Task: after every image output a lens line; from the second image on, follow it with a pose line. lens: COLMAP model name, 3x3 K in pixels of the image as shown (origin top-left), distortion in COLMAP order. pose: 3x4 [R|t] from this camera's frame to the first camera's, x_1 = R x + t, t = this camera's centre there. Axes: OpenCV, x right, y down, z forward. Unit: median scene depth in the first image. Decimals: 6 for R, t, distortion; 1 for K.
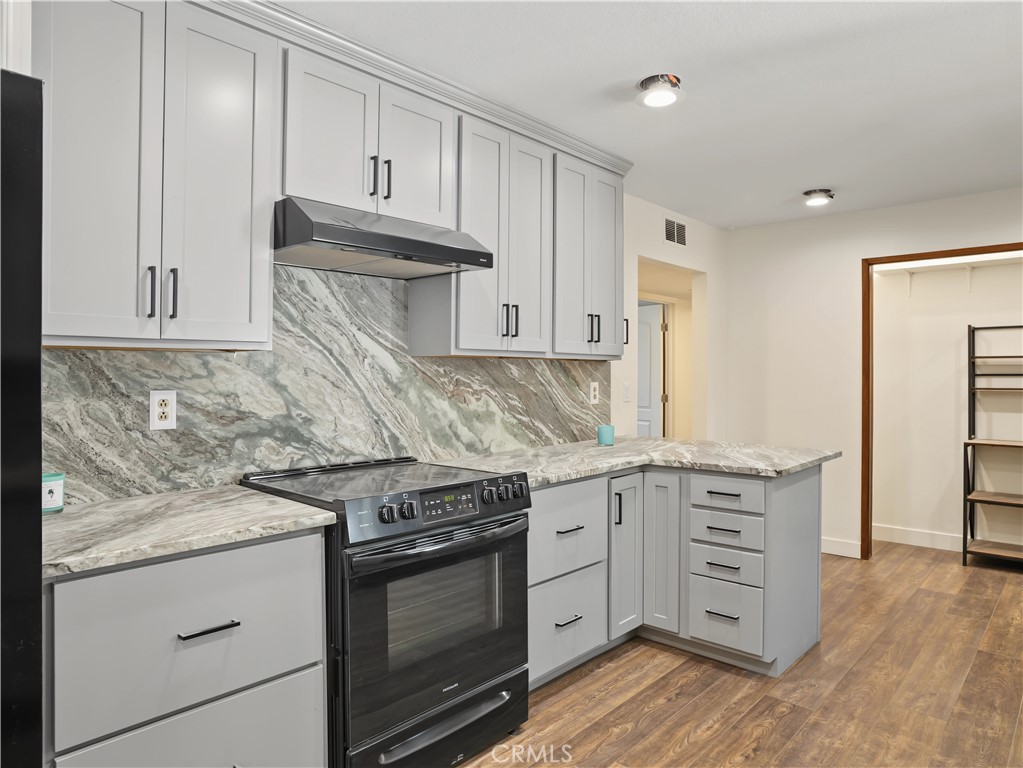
lens RADIAL K [[638.5, 0, 505.6], [0, 638.5, 383.7], [0, 0, 1]] dist [-0.011470, -0.002819]
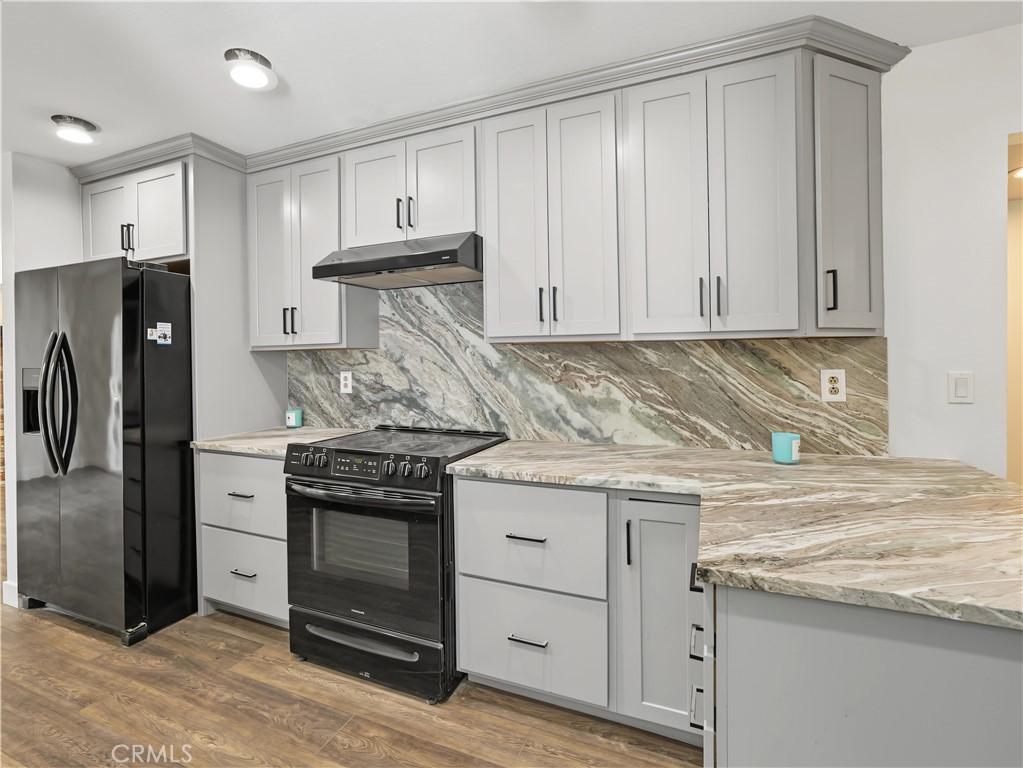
lens RADIAL K [[481.7, 0, 496.3], [0, 481.7, 364.0], [0, 0, 1]] dist [-0.010369, 0.004095]
pose [[0.354468, 0.002095, -0.935066, 0.657502], [-0.002726, 0.999996, 0.001207, -0.009519], [0.935064, 0.002121, 0.354472, 0.677659]]
